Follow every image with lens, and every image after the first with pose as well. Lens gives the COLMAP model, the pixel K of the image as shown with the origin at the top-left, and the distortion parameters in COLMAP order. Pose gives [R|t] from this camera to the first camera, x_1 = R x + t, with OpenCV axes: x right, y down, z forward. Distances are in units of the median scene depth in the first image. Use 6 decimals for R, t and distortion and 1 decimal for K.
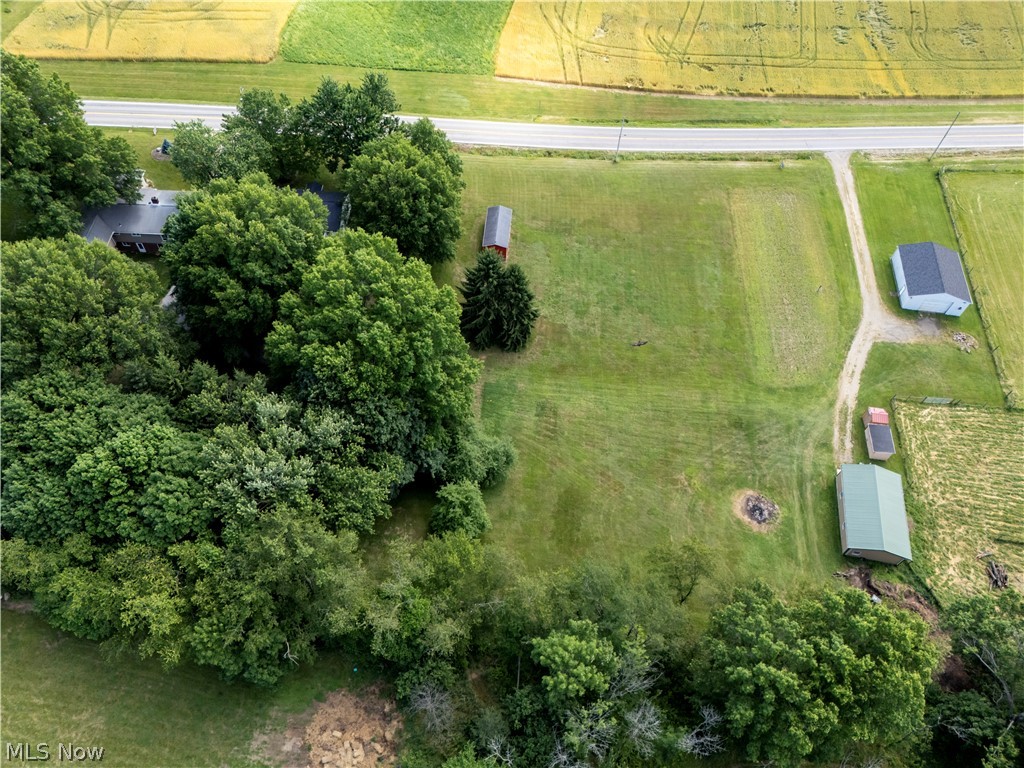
lens RADIAL K [[734.8, 0, 513.8], [0, 734.8, 395.8], [0, 0, 1]] dist [0.058365, -0.045036]
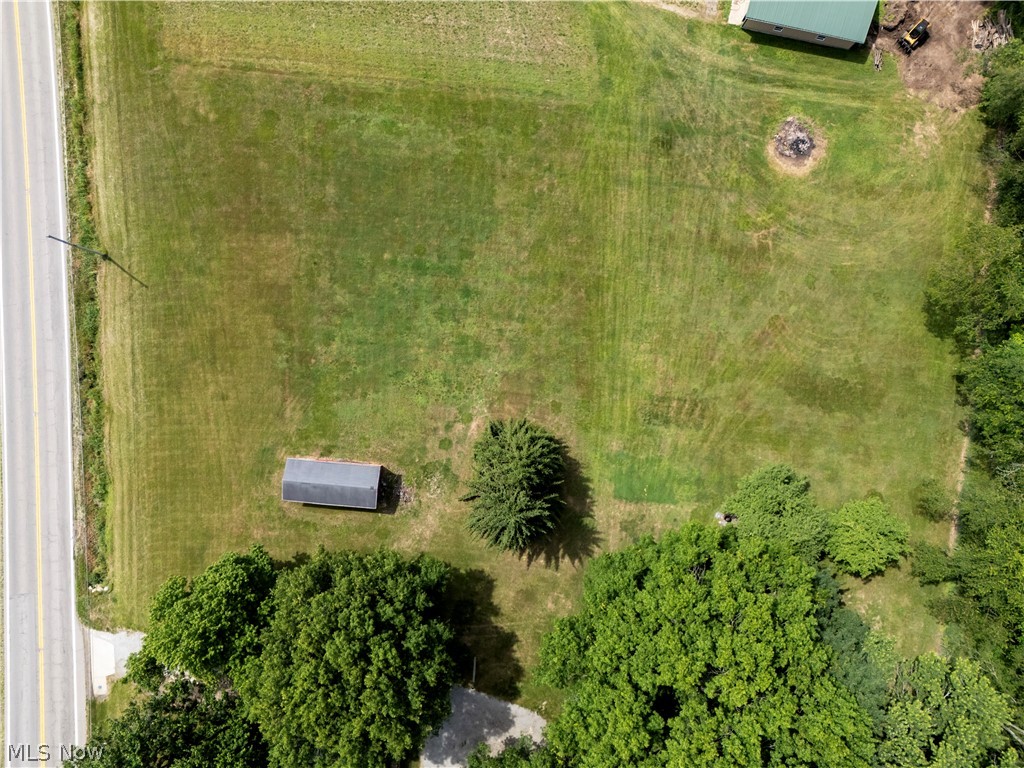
lens RADIAL K [[744.3, 0, 516.8], [0, 744.3, 387.9], [0, 0, 1]] dist [0.085840, -0.091270]
pose [[0.027294, -0.998993, -0.035615, 0.080037], [0.816870, 0.001754, 0.576819, -0.460075], [-0.576176, -0.044837, 0.816095, 0.431830]]
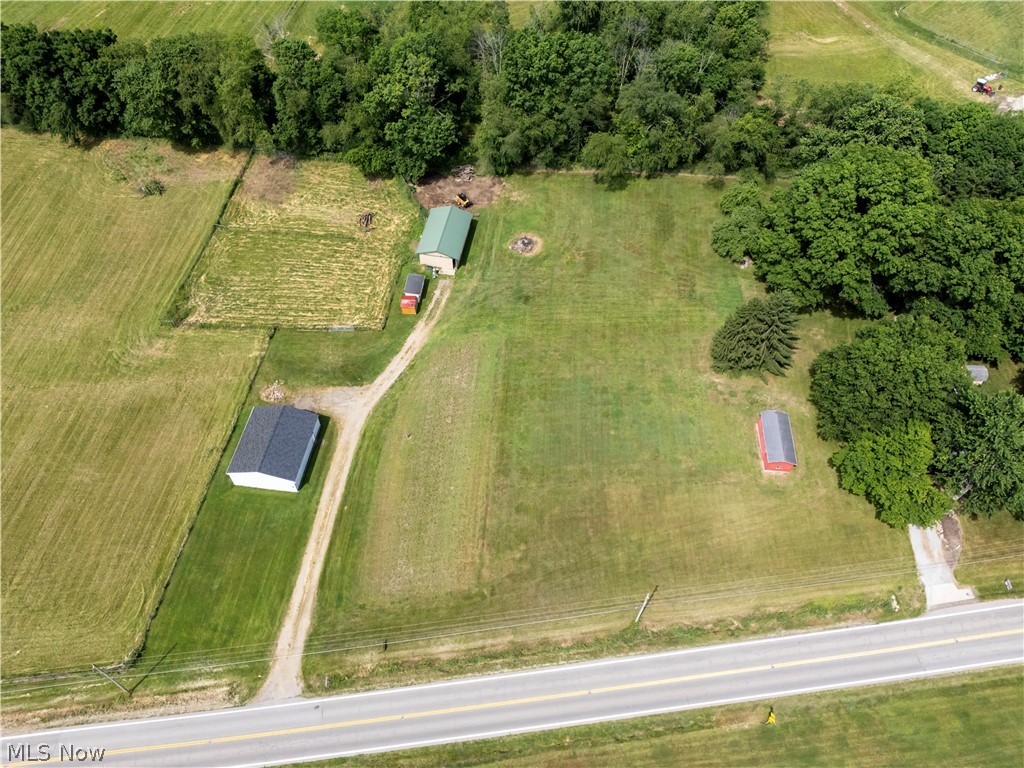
lens RADIAL K [[744.3, 0, 516.8], [0, 744.3, 387.9], [0, 0, 1]] dist [0.085840, -0.091270]
pose [[-0.997385, -0.040331, -0.059974, 0.354237], [-0.042812, -0.338859, 0.939863, -1.063670], [-0.058228, 0.939972, 0.336246, 0.663296]]
